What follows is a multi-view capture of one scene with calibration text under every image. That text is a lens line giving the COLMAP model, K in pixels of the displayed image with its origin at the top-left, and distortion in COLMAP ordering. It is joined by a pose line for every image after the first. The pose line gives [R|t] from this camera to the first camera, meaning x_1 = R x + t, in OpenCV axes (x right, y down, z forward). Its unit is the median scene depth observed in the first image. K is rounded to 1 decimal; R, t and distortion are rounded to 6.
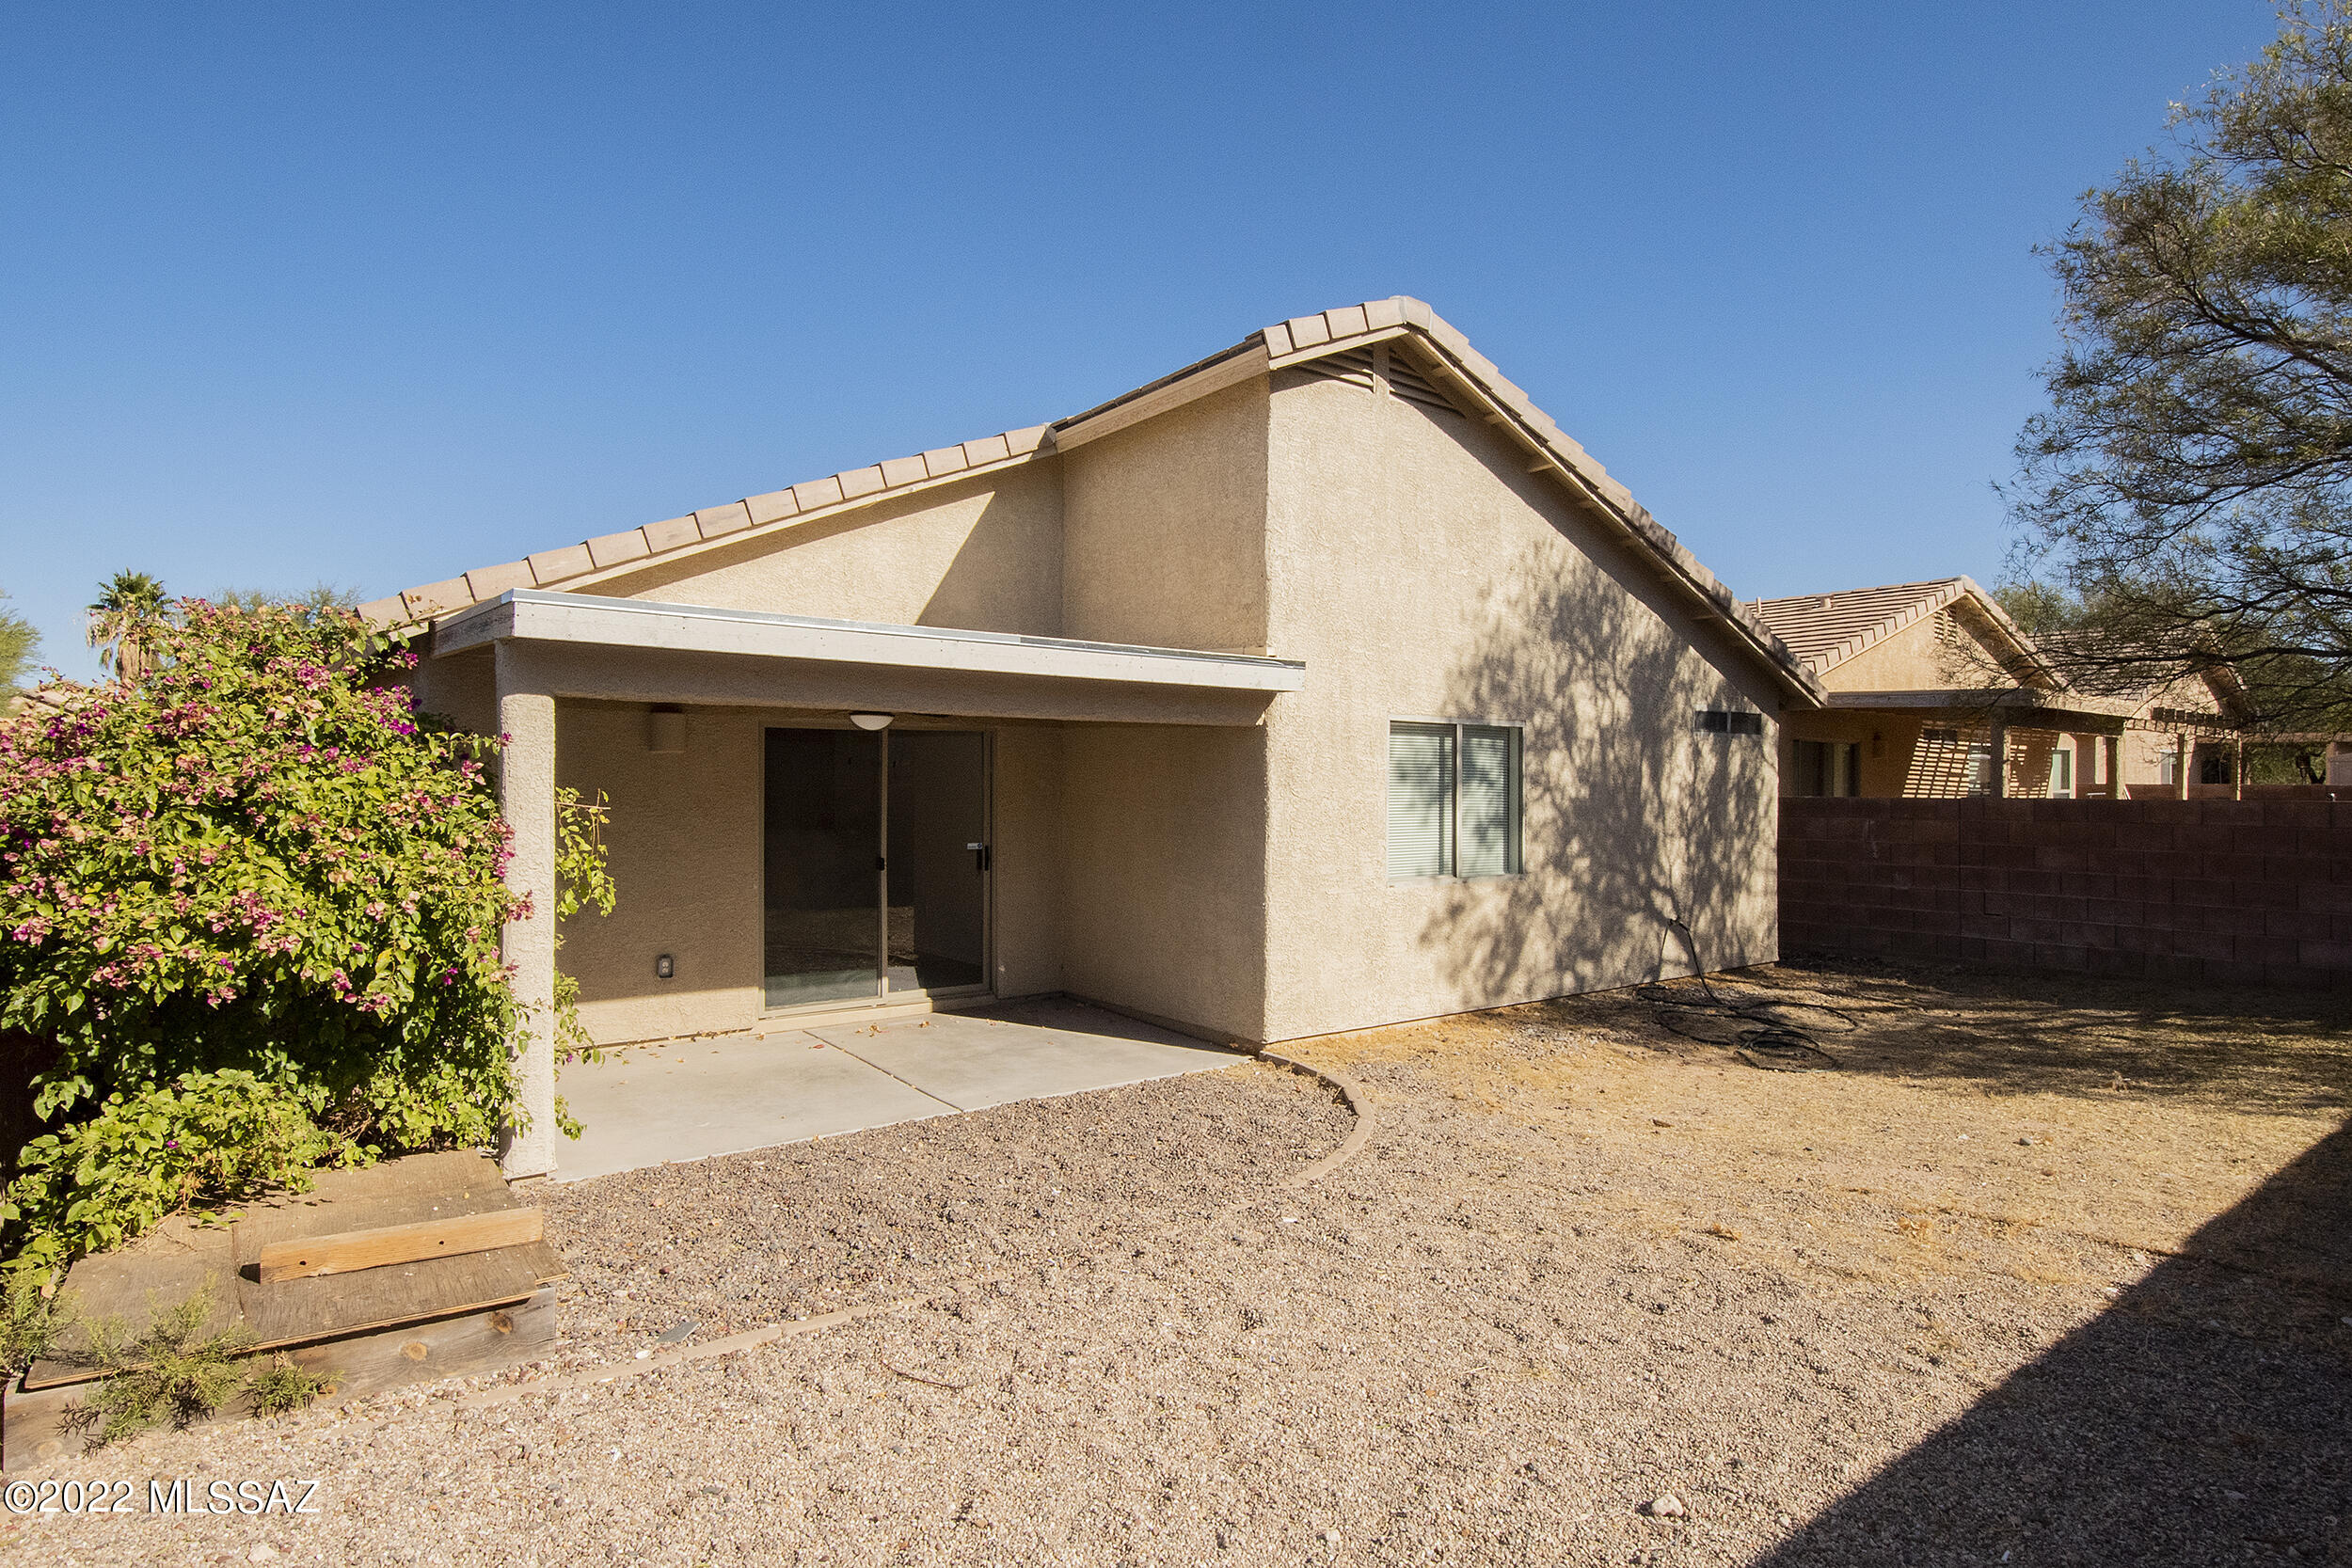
lens RADIAL K [[1252.8, 0, 1182.3], [0, 1252.8, 749.3], [0, 0, 1]] dist [0.036045, 0.000274]
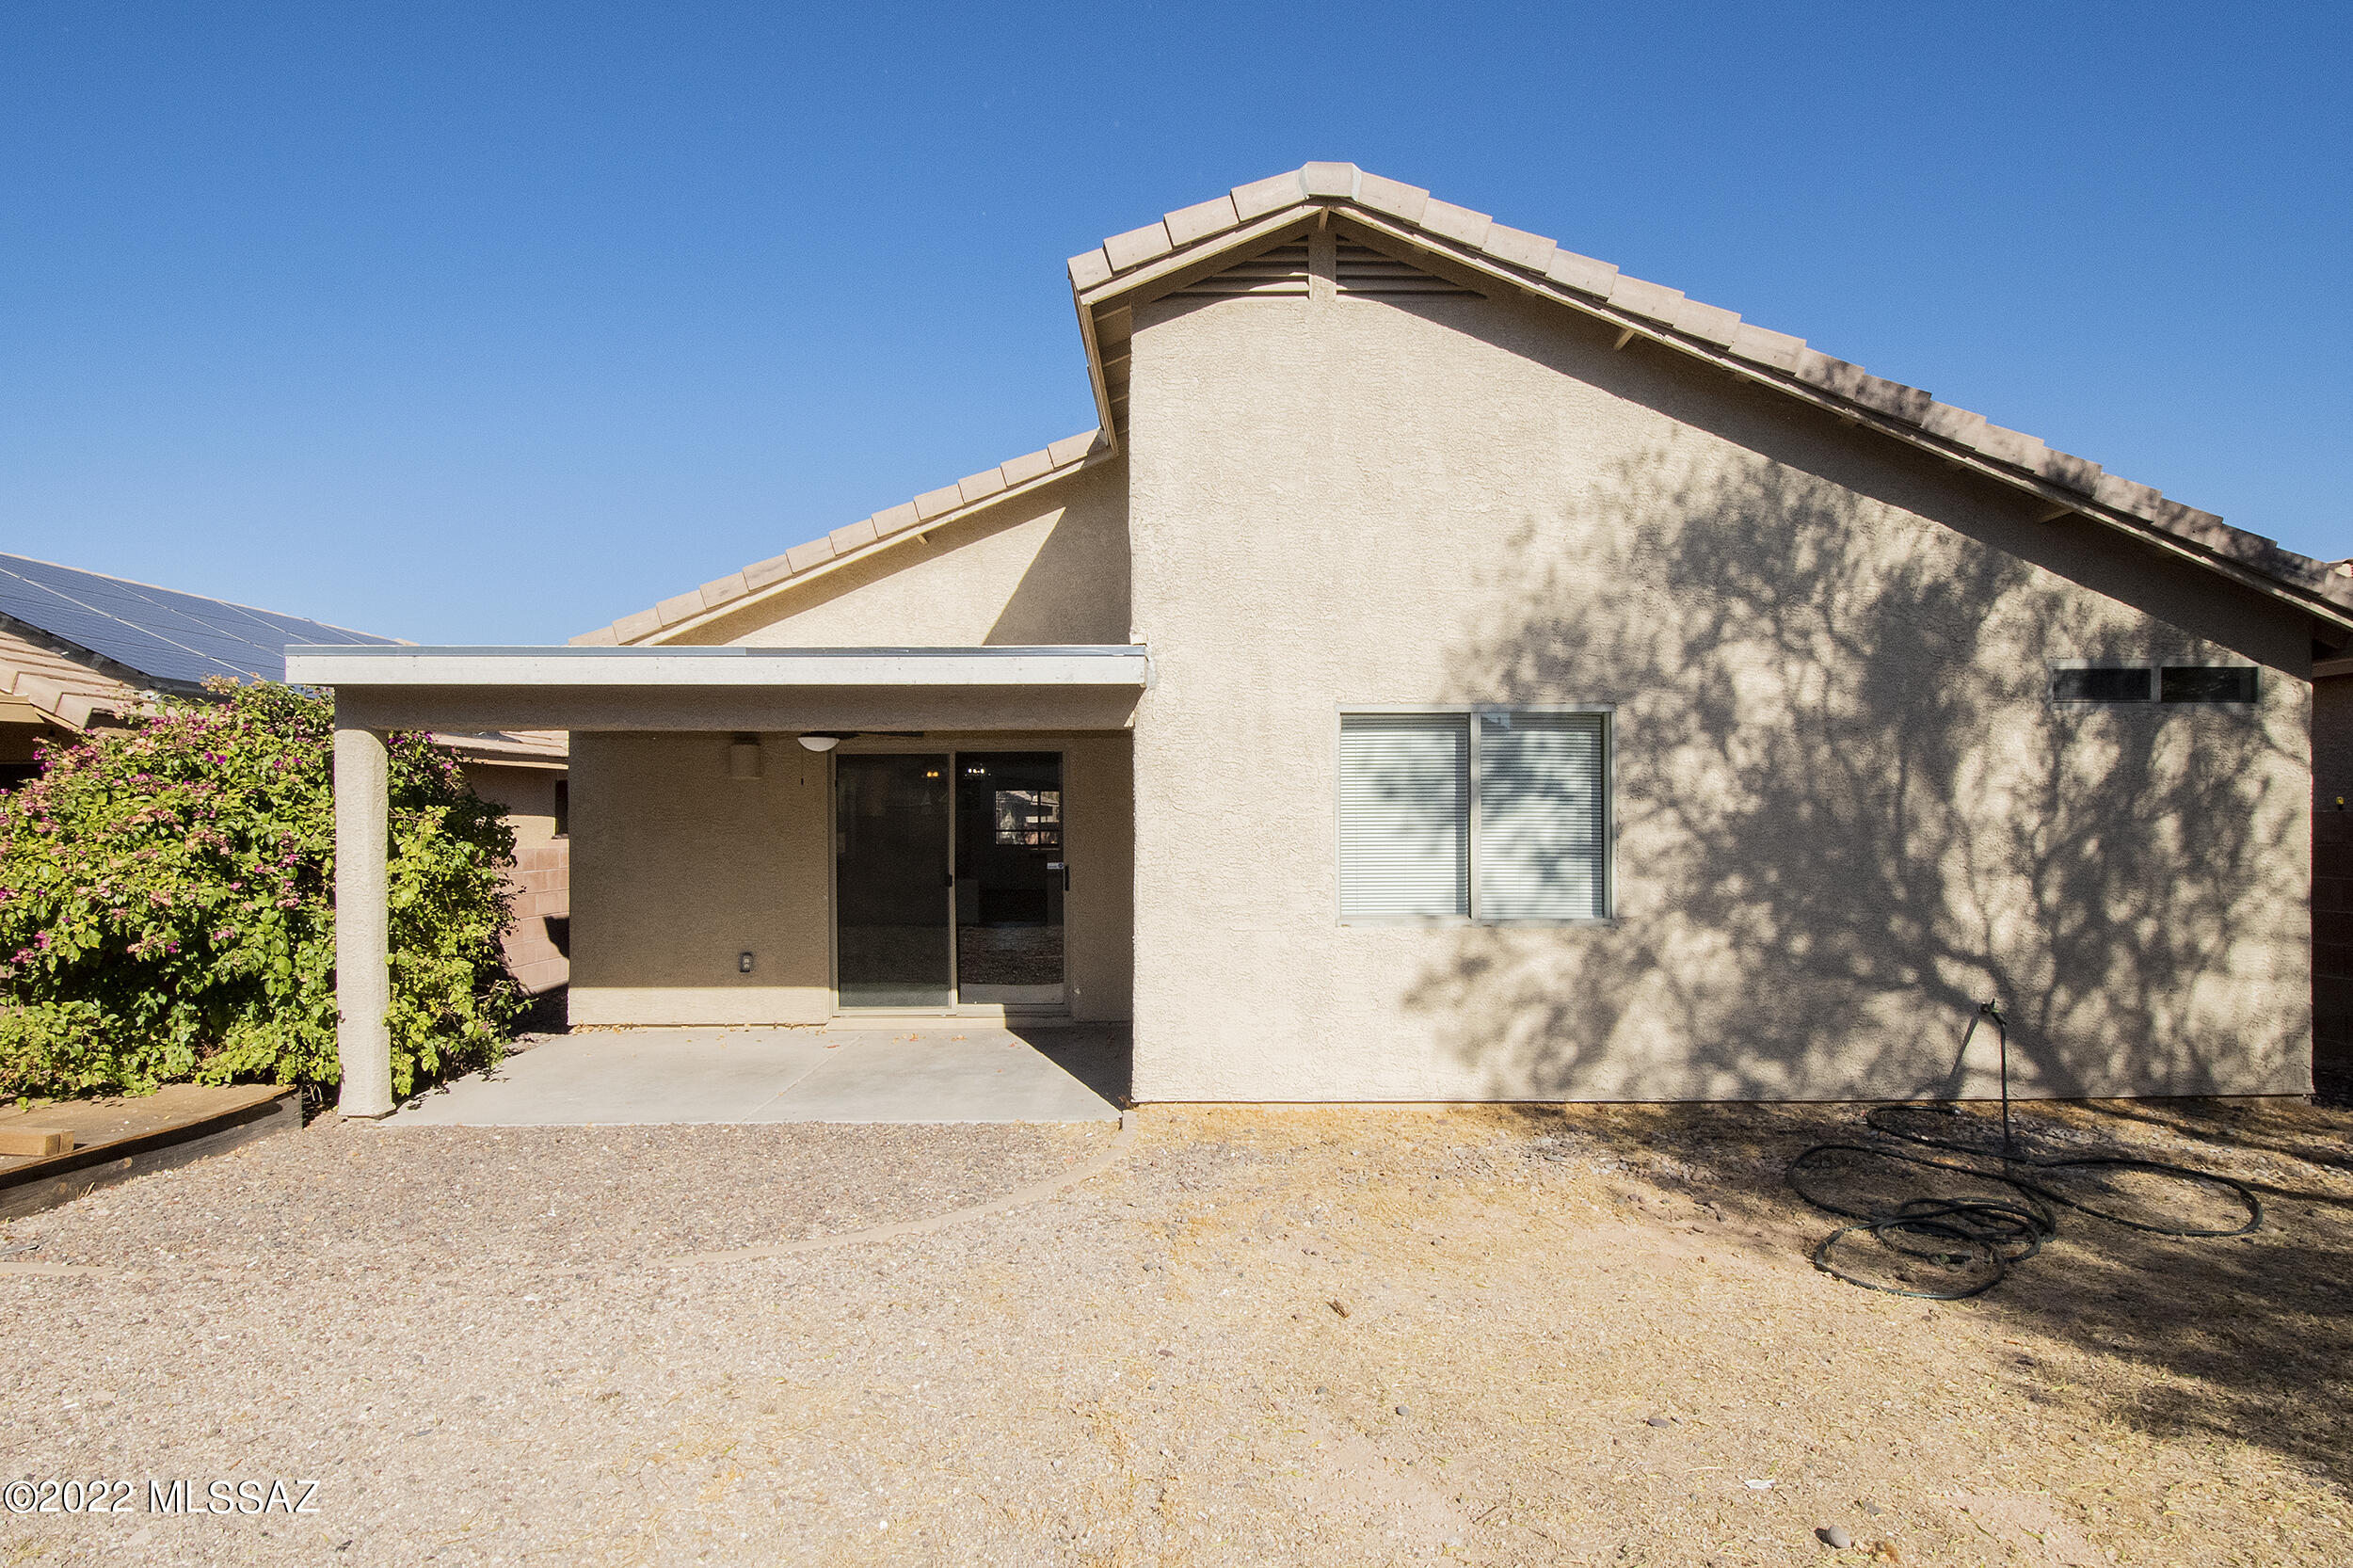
lens RADIAL K [[1156.4, 0, 1205.2], [0, 1156.4, 798.7], [0, 0, 1]] dist [-0.003273, -0.002184]
pose [[0.792497, -0.015331, -0.609682, 0.480683], [0.025001, 0.999660, 0.007360, 0.019380], [0.609363, -0.021076, 0.792612, 0.342881]]
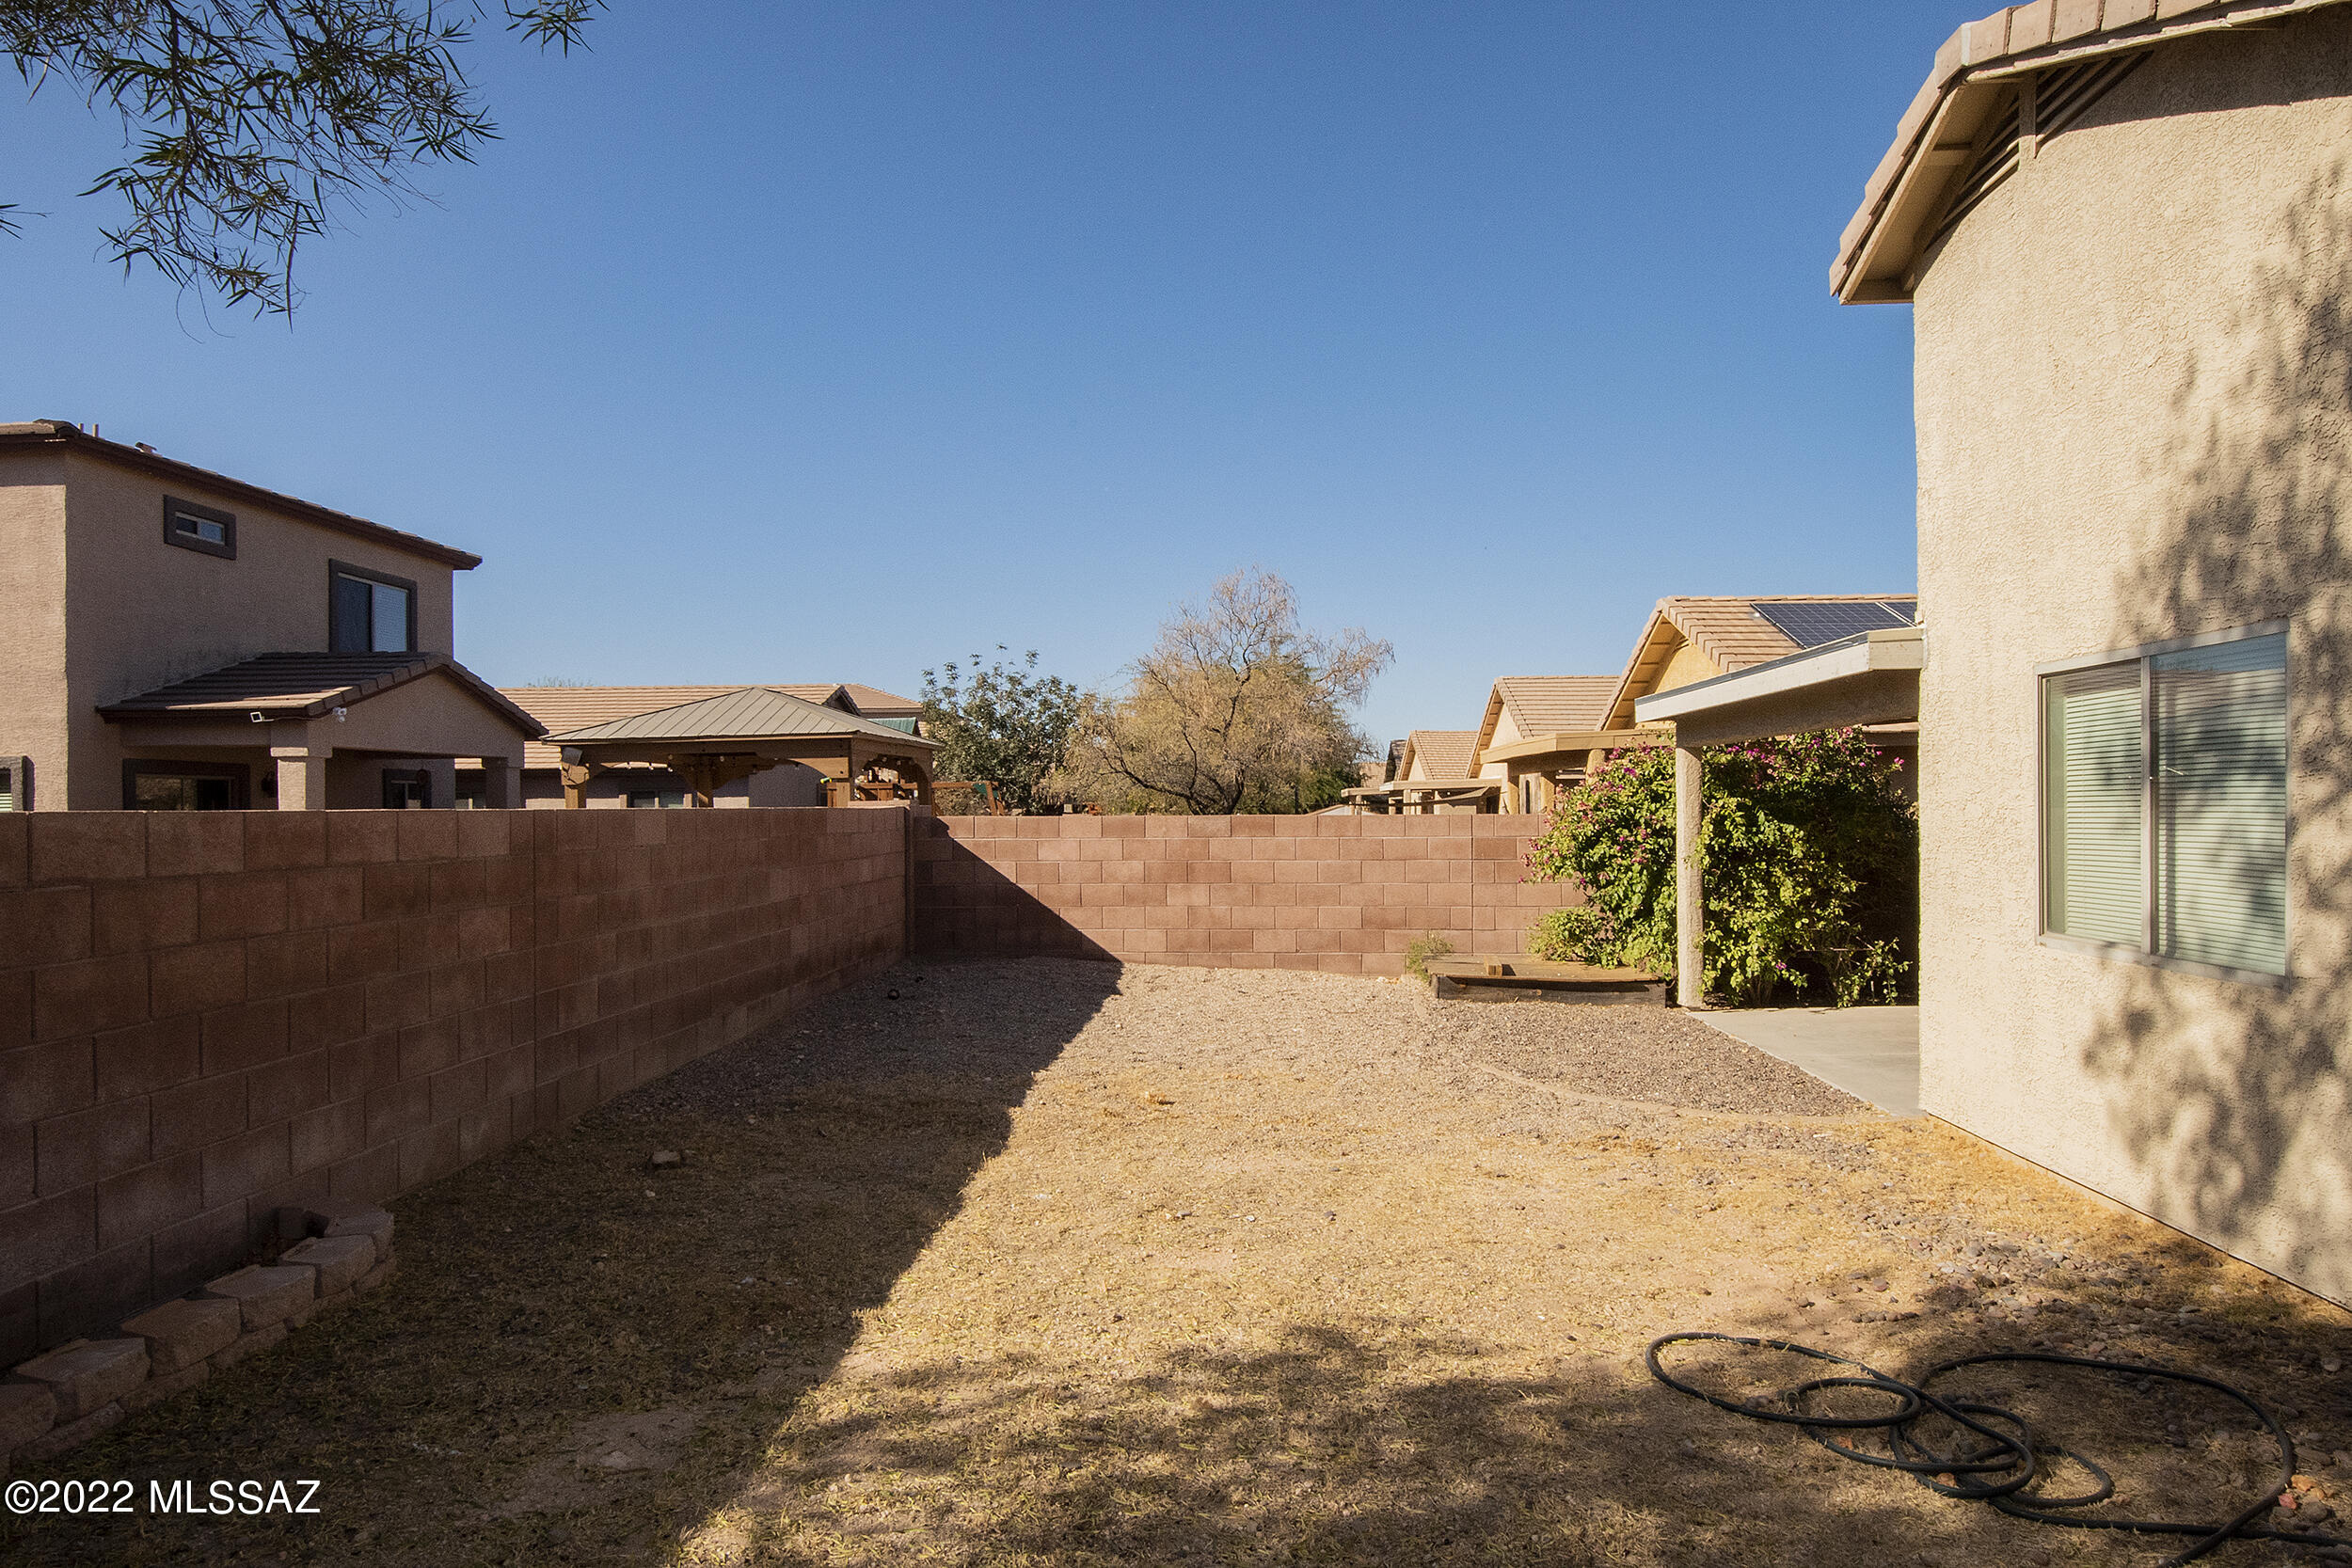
lens RADIAL K [[1382.8, 0, 1177.7], [0, 1382.8, 795.8], [0, 0, 1]] dist [0.001843, -0.006771]
pose [[-0.659908, -0.019753, -0.751086, 0.857840], [0.008116, 0.999409, -0.033415, 0.048577], [0.751302, -0.028147, -0.659358, 1.017914]]
